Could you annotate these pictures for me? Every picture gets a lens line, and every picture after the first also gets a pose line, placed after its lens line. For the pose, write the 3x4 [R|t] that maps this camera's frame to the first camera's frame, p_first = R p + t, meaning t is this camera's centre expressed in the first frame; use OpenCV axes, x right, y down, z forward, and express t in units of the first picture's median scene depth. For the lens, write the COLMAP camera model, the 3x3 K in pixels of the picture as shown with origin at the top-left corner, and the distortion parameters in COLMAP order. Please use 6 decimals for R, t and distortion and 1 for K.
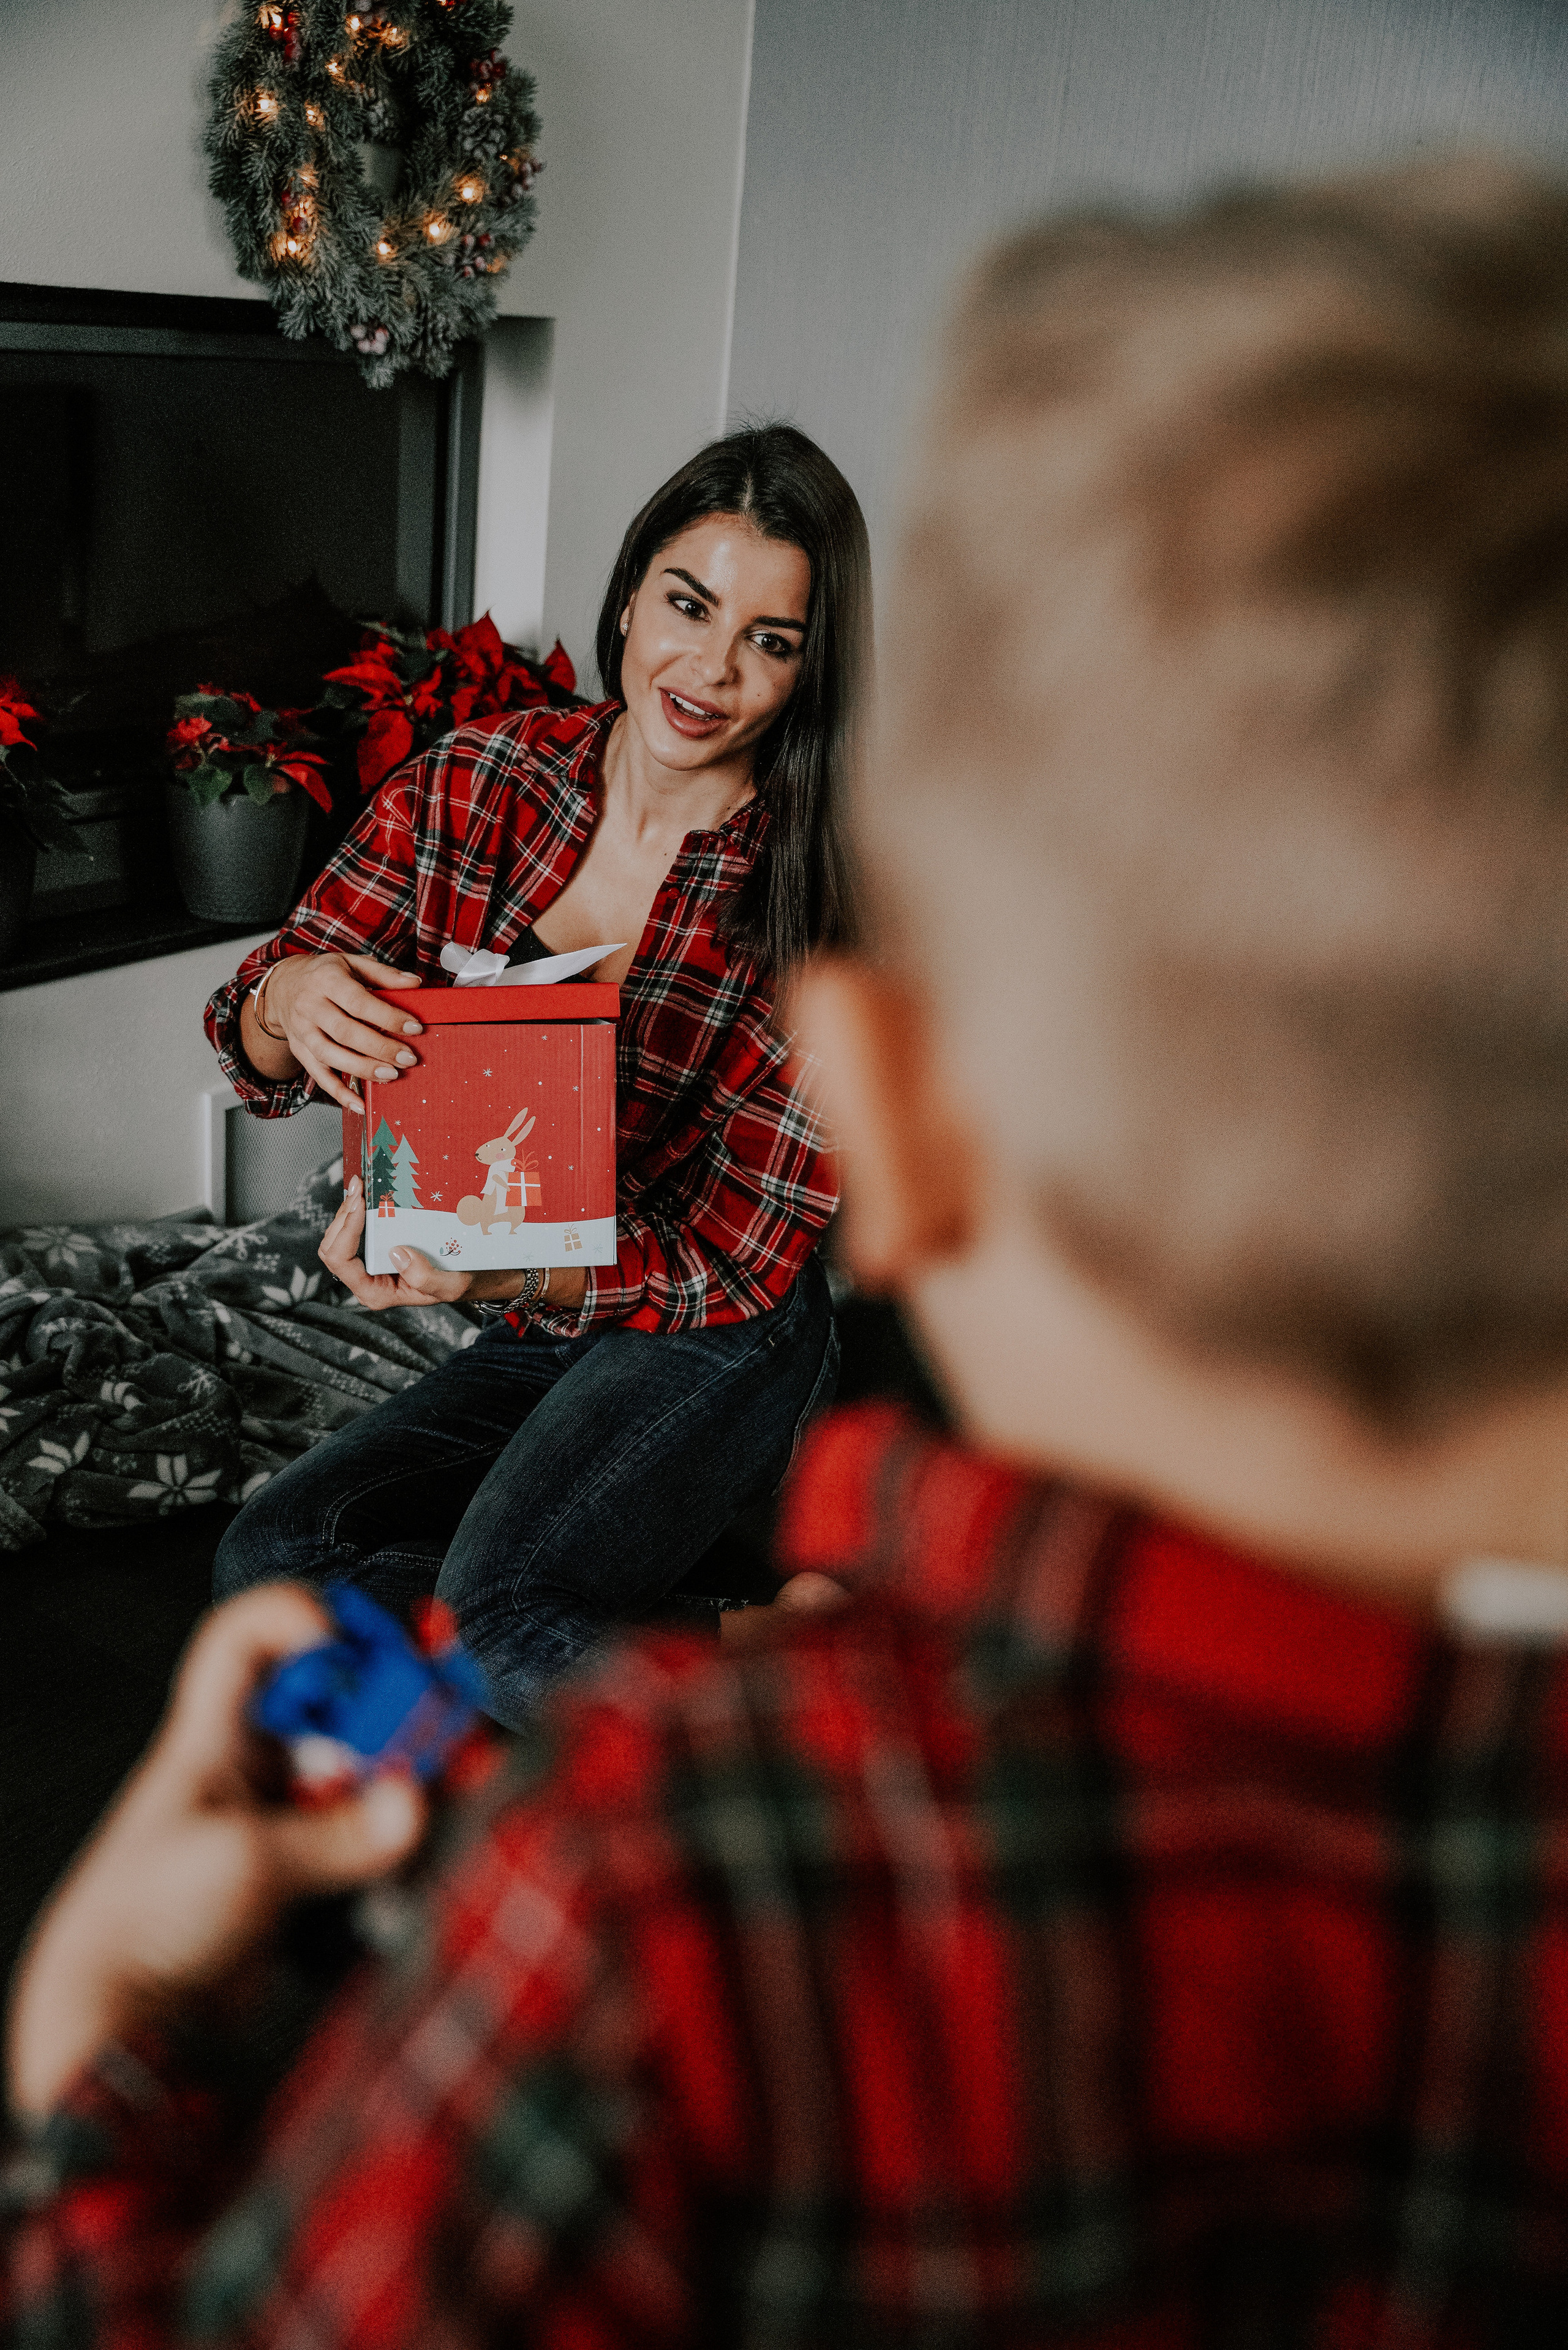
lens RADIAL K [[2431.0, 0, 785.3], [0, 2431.0, 1193.8], [0, 0, 1]] dist [0.064055, 0.000000]
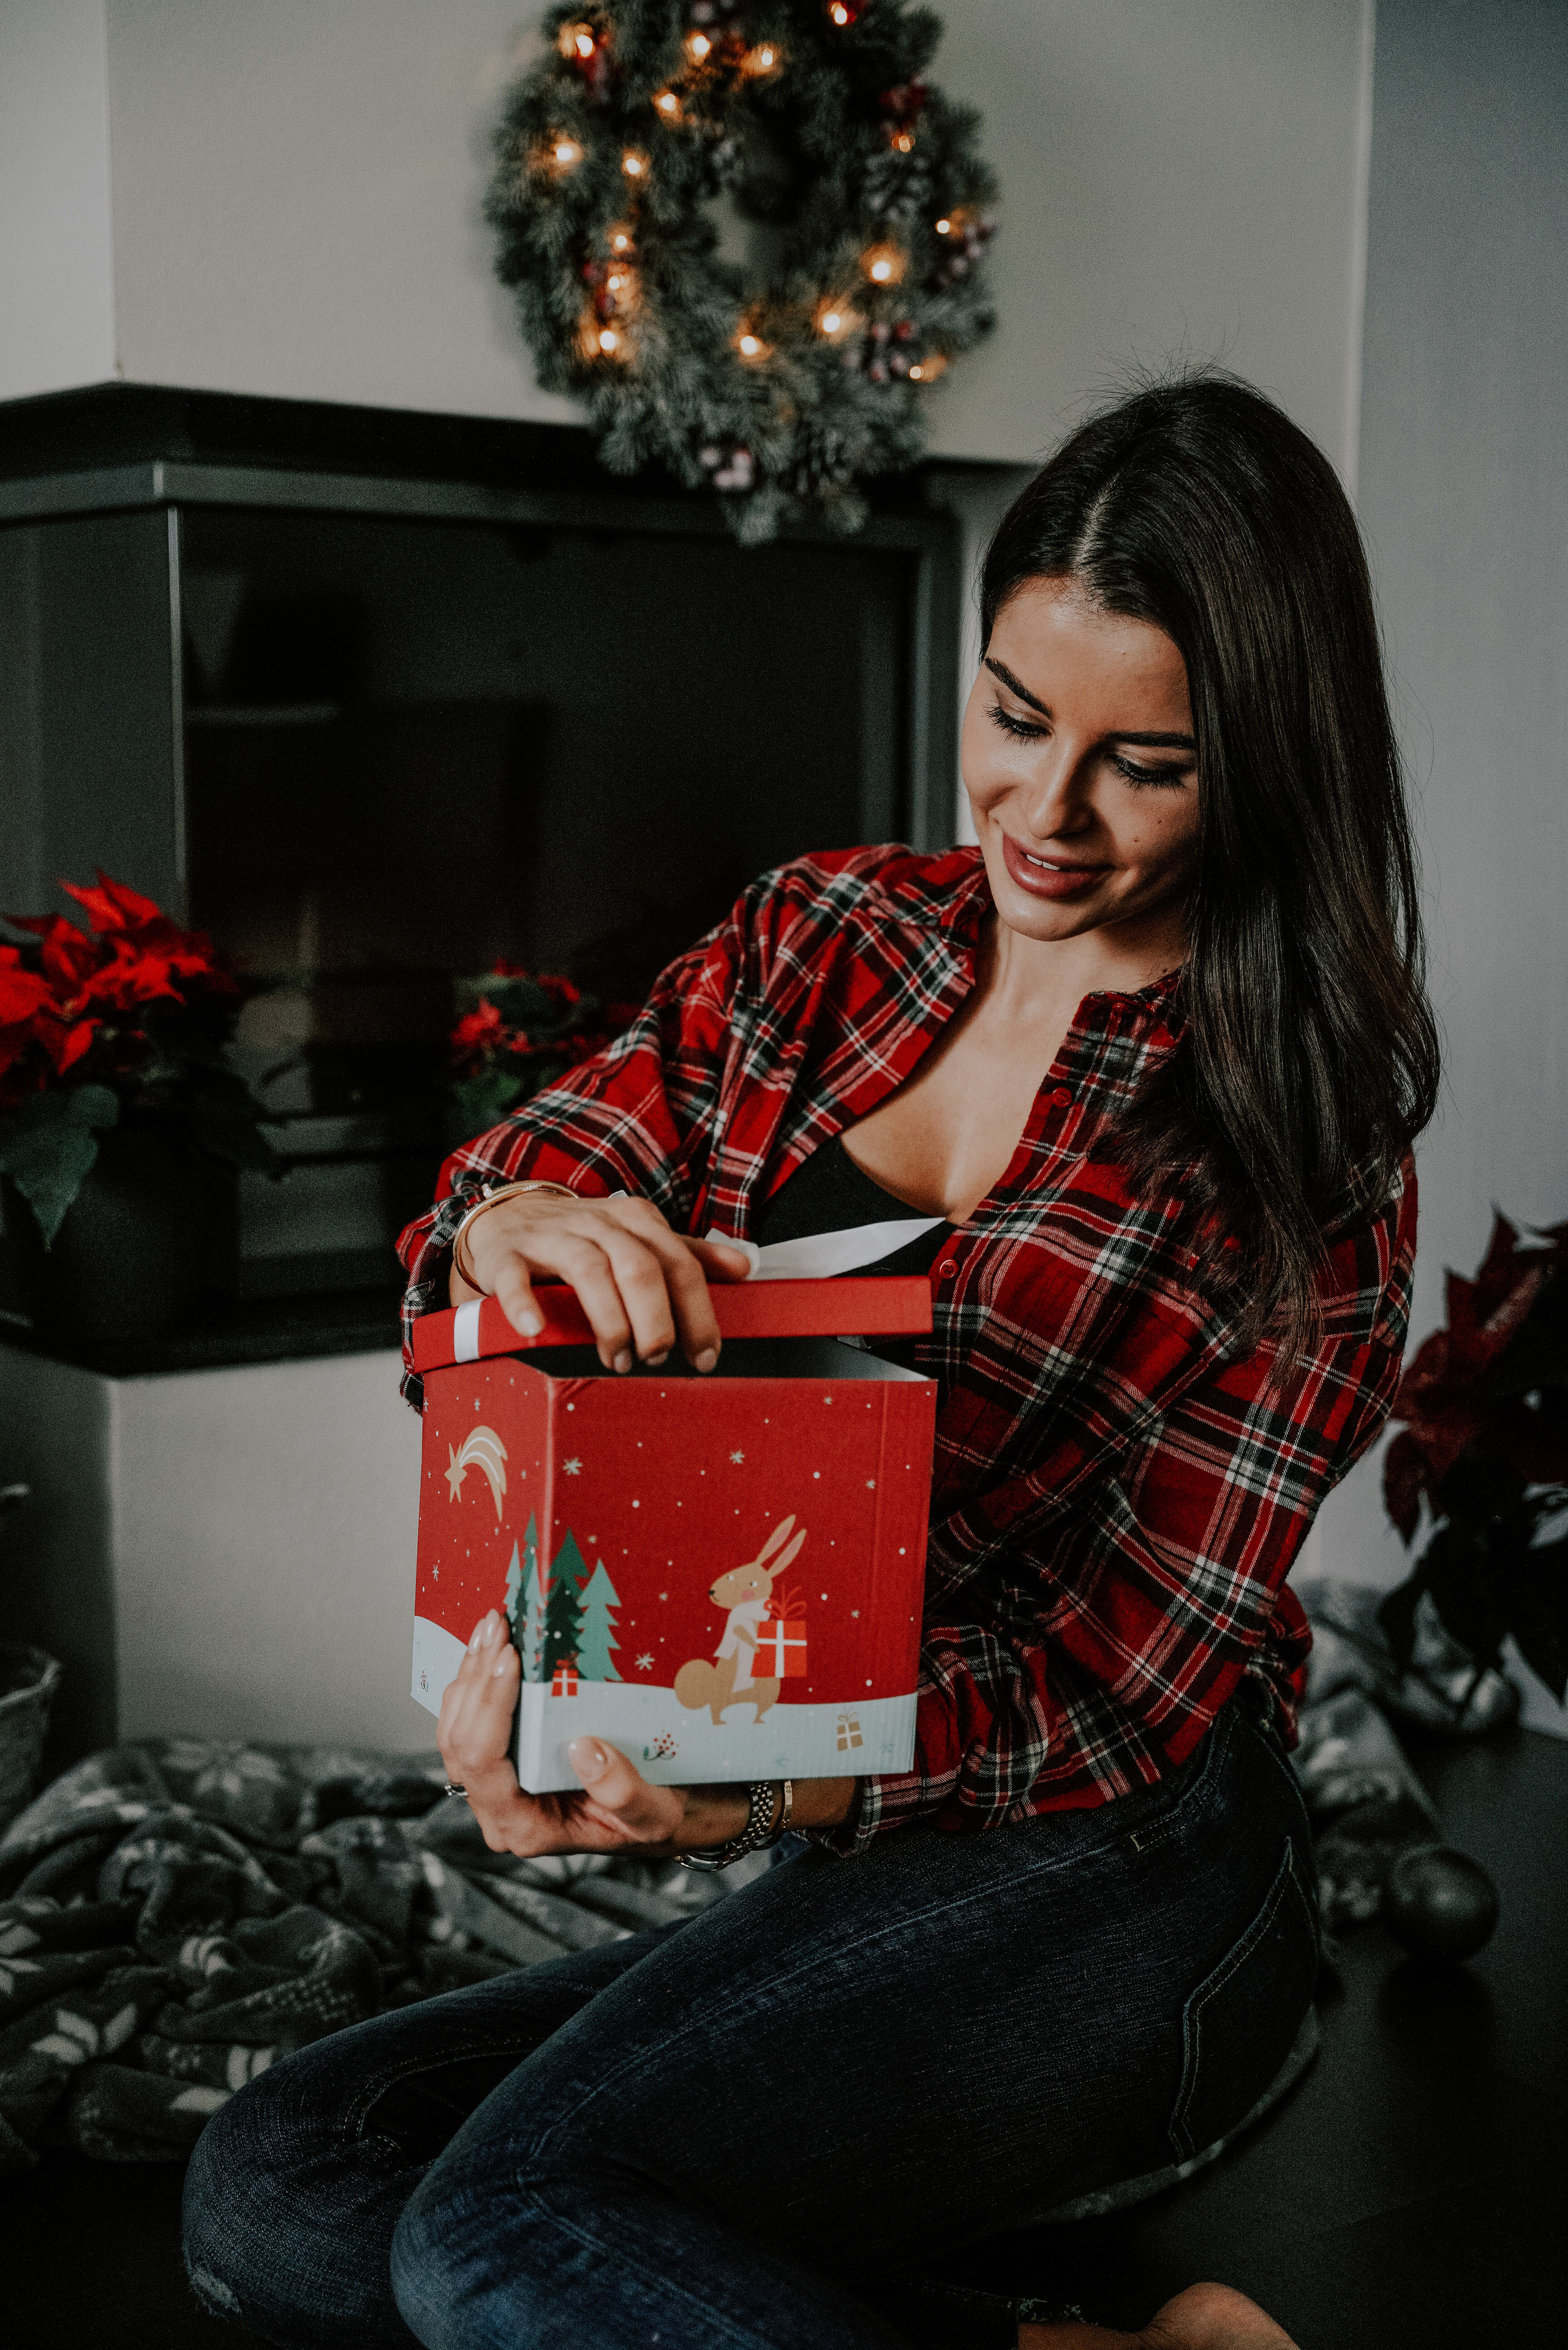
lens RADIAL K [[3494.2, 0, 813.3], [0, 3494.2, 1179.0], [0, 0, 1]] dist [0.185851, 0.000000]
pose [[0.951271, -0.040027, -0.305748, 0.154518], [-0.041718, 0.965717, -0.256224, 0.106389], [0.305522, 0.256494, 0.916988, 0.134556]]
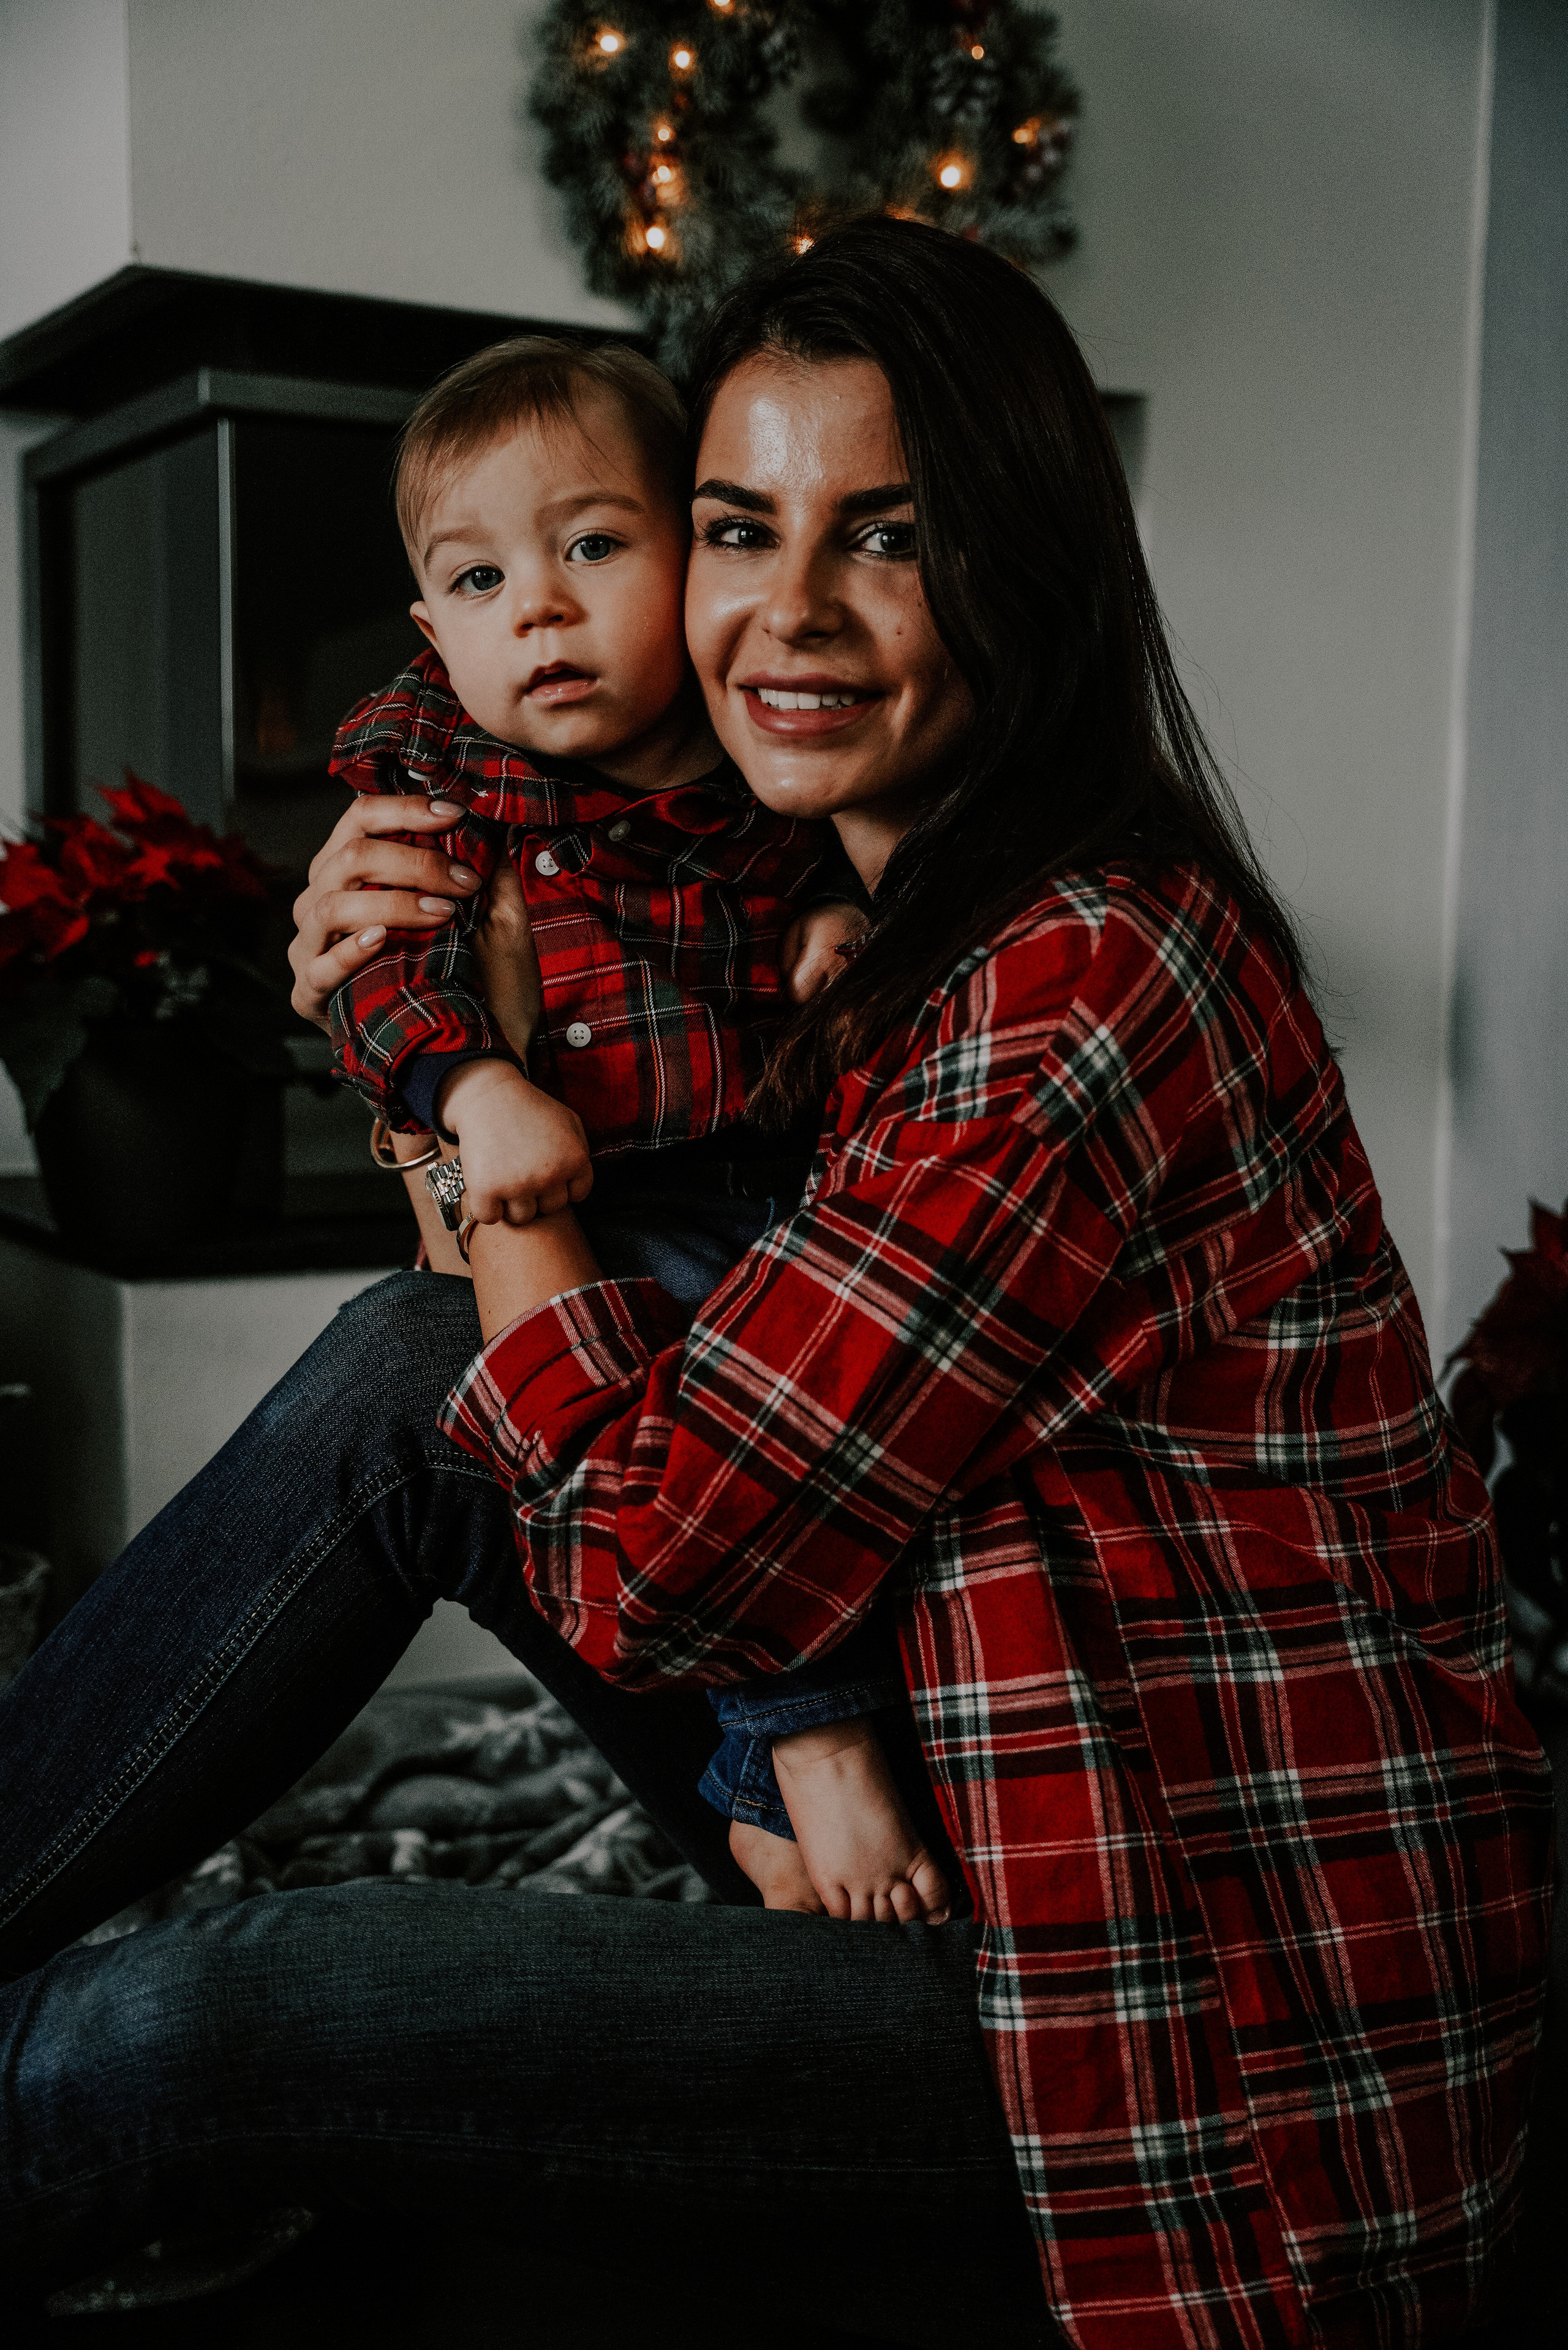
lens RADIAL K [[2939.6, 0, 803.8], [0, 2939.6, 1182.8], [0, 0, 1]] dist [0.092547, 0.000000]
pose [[0.905757, -0.037574, -0.422129, 0.177825], [-0.089333, 0.956754, -0.276841, 0.098514], [0.414275, 0.288461, 0.863230, 0.352173]]
